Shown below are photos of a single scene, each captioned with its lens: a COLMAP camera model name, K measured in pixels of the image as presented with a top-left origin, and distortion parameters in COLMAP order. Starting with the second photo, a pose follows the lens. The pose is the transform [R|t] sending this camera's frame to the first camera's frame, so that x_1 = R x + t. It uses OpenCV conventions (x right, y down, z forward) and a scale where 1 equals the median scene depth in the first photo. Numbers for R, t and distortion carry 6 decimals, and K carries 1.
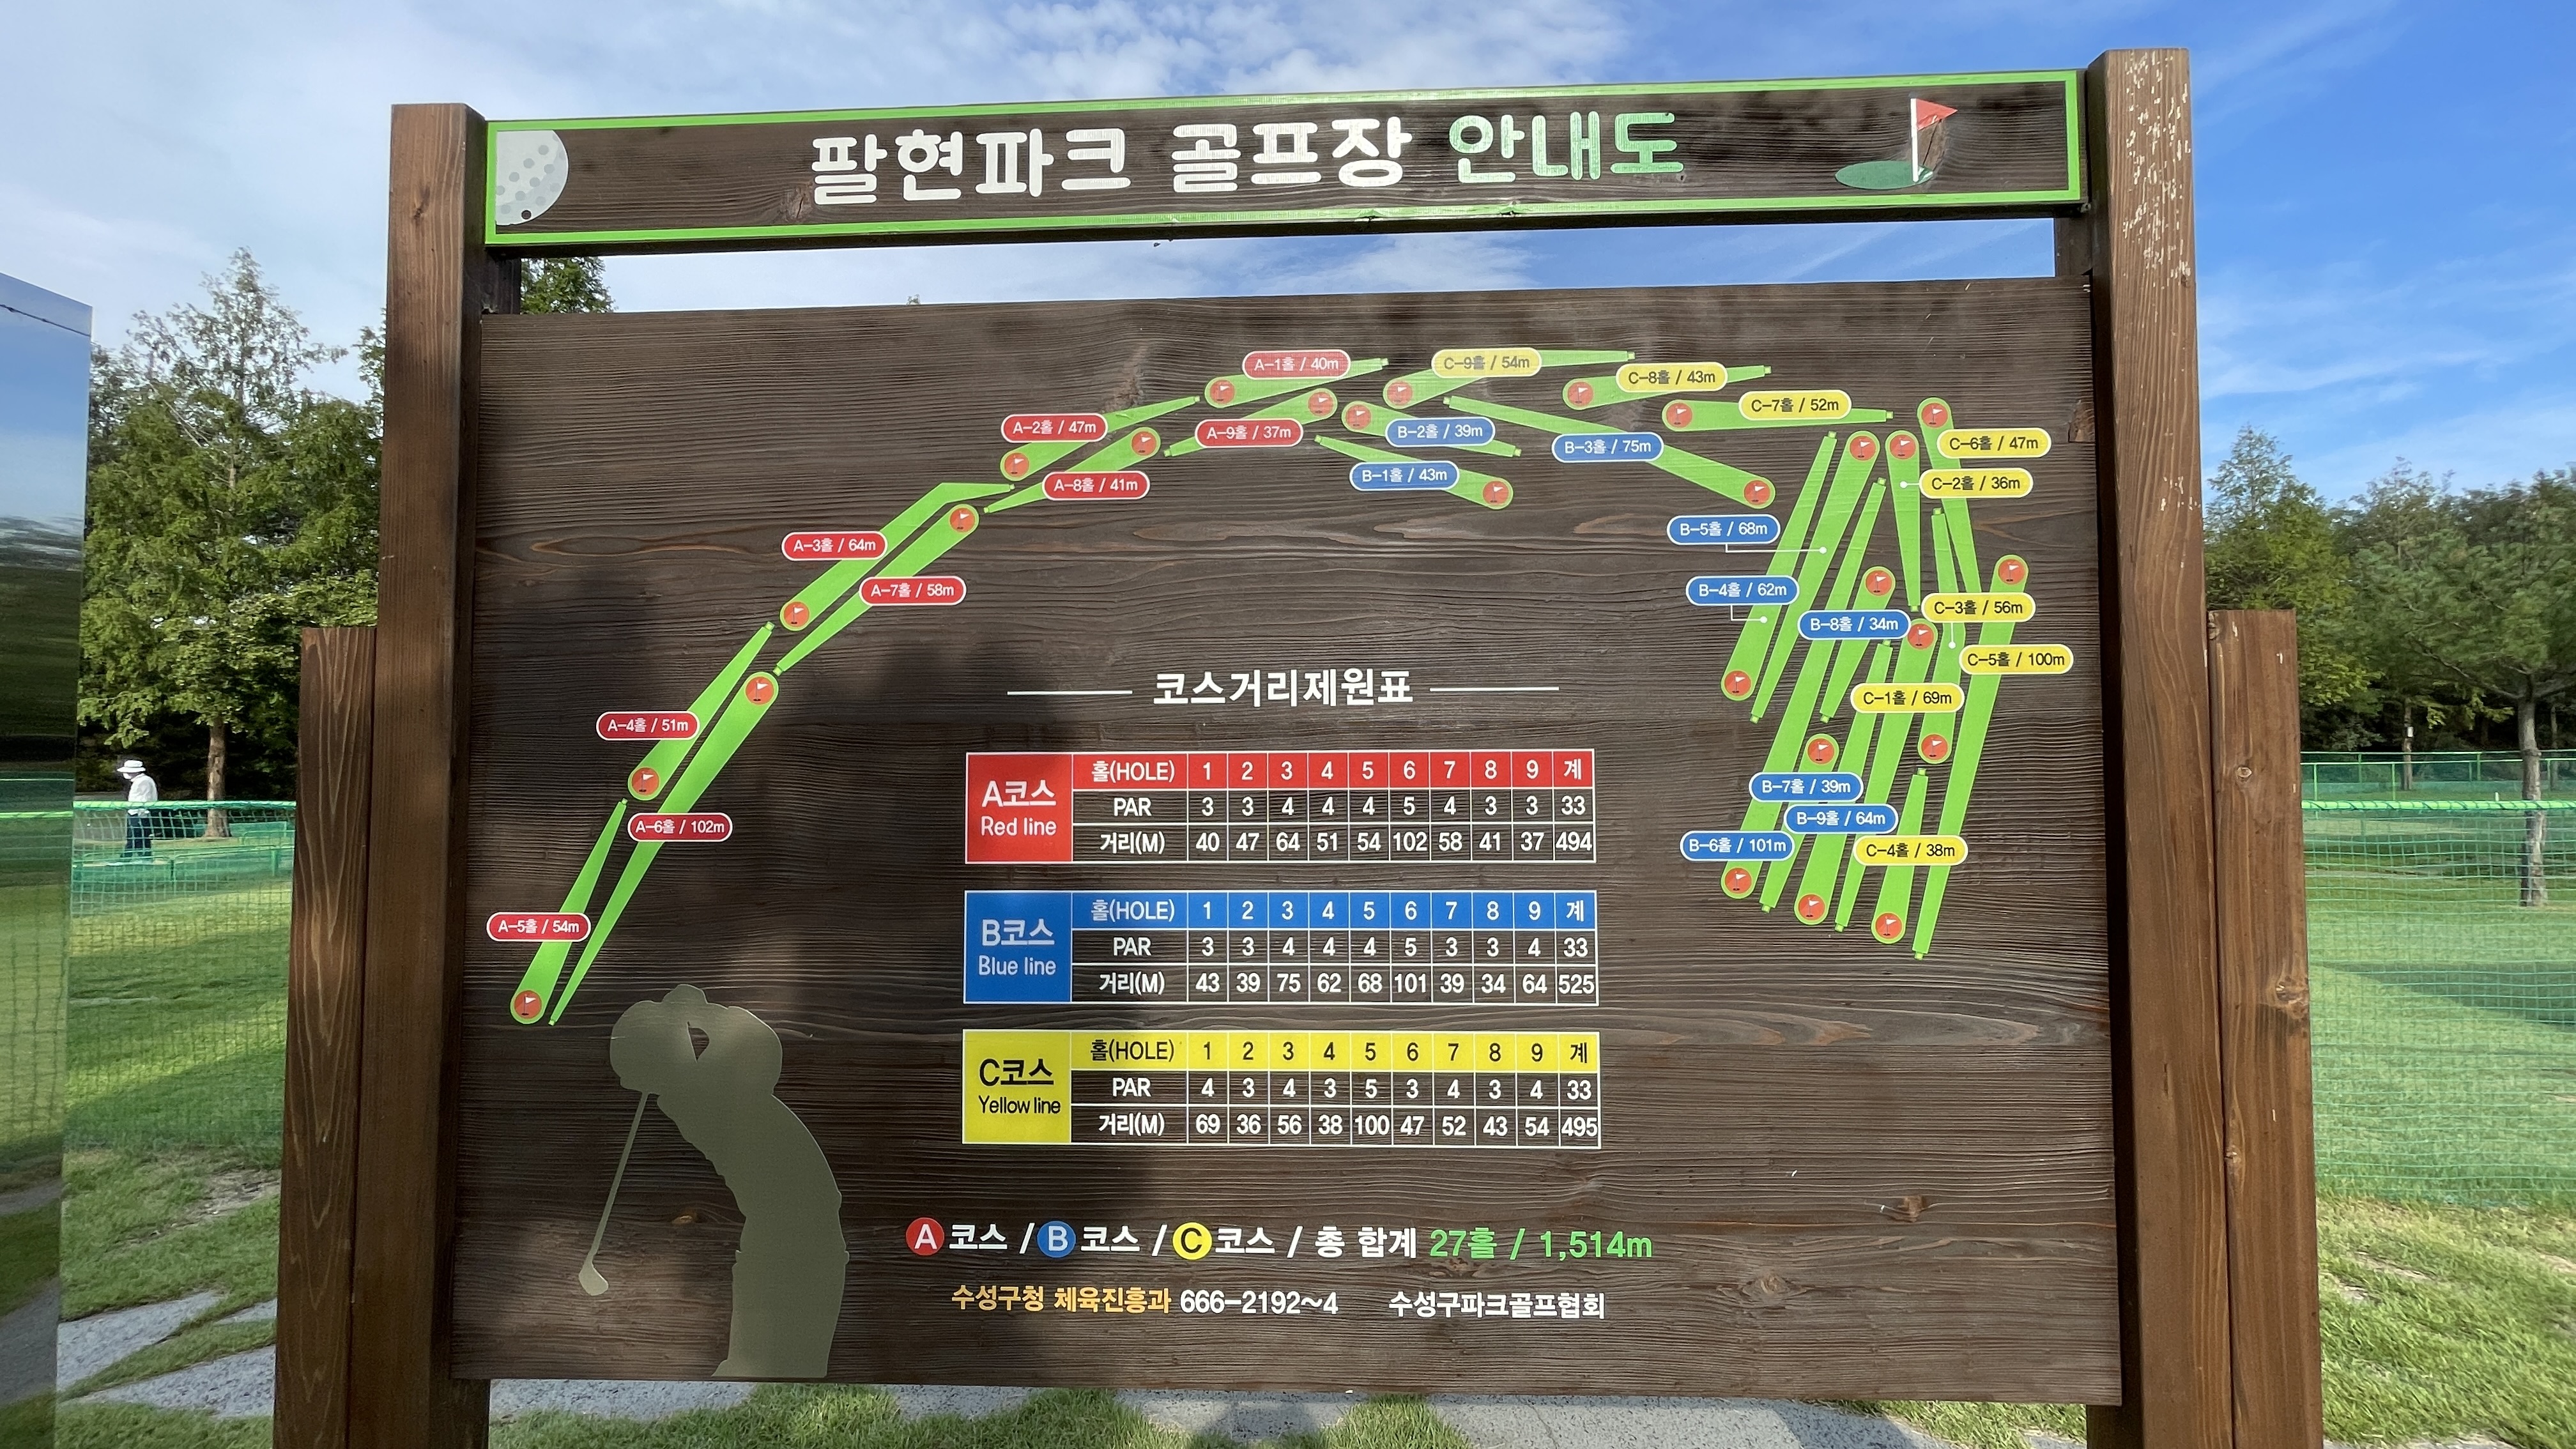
lens RADIAL K [[1024.9, 0, 1290.4], [0, 1024.9, 727.9], [0, 0, 1]] dist [0.001914, 0.000038]
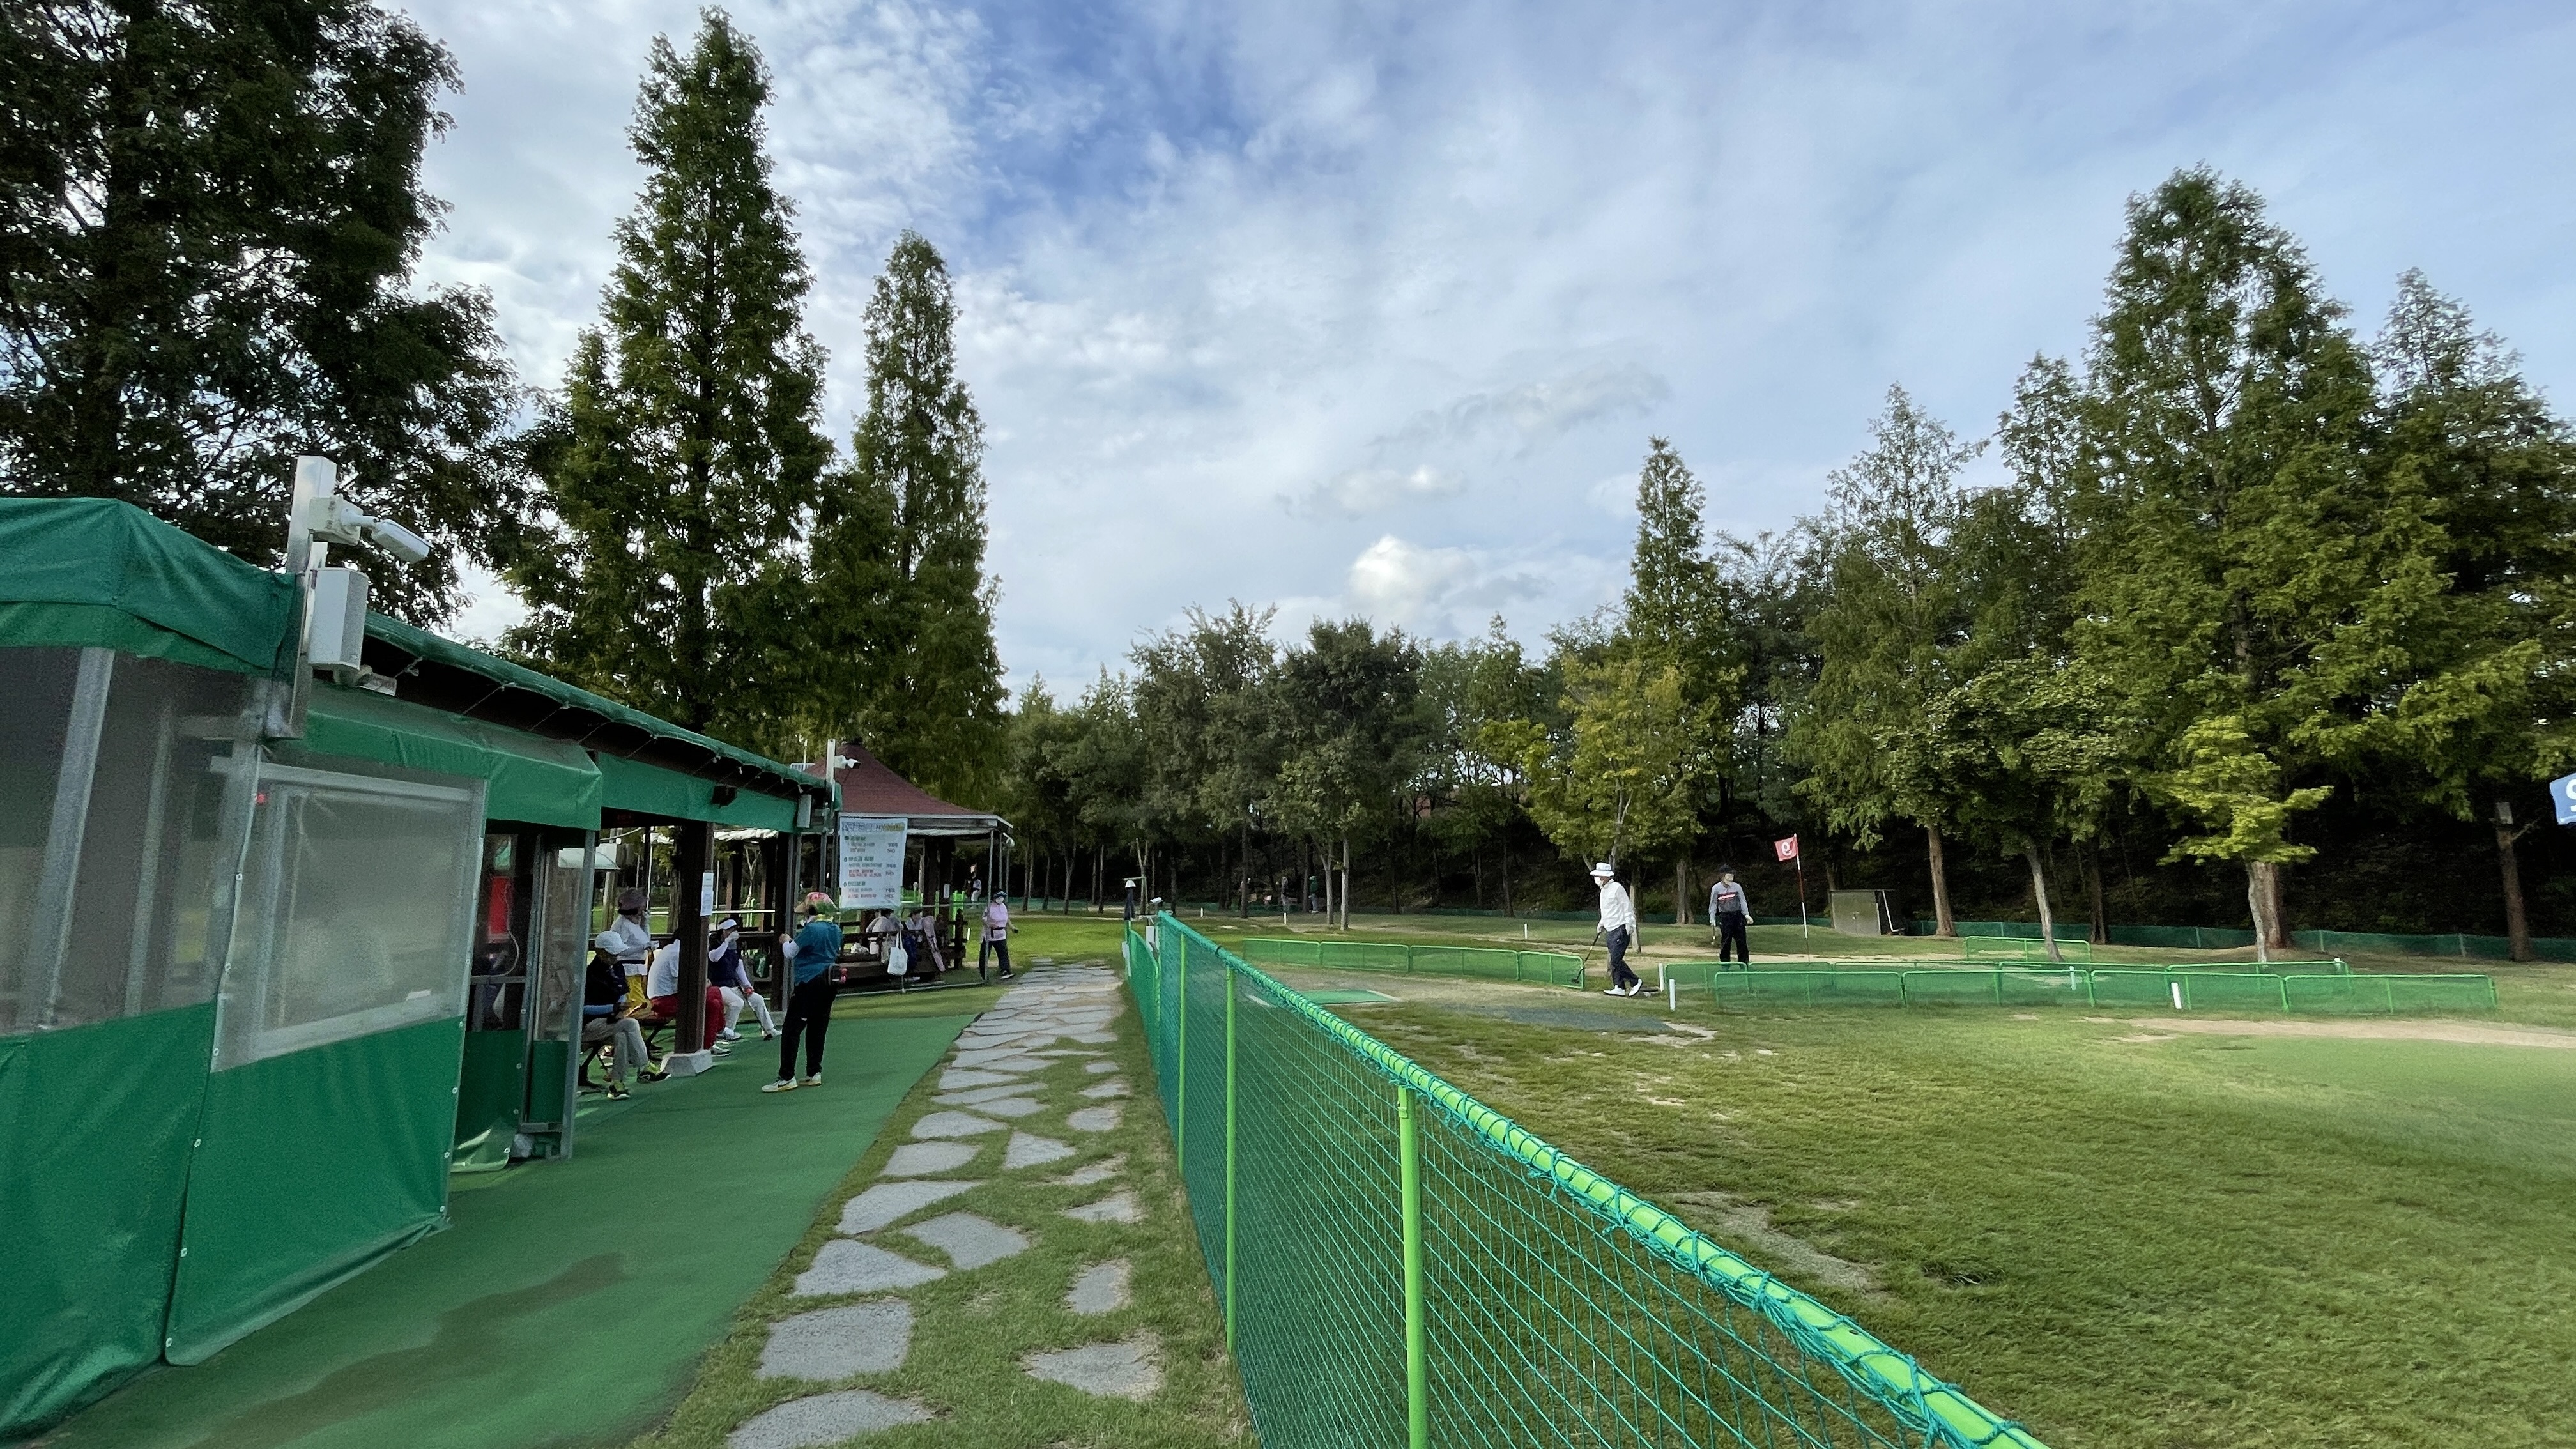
lens RADIAL K [[1024.9, 0, 1295.6], [0, 1024.9, 721.8], [0, 0, 1]] dist [0.001914, 0.000038]
pose [[0.202043, -0.139160, -0.969440, -0.133619], [0.048152, 0.990068, -0.132086, -0.002024], [0.978192, -0.019993, 0.206737, 0.136753]]
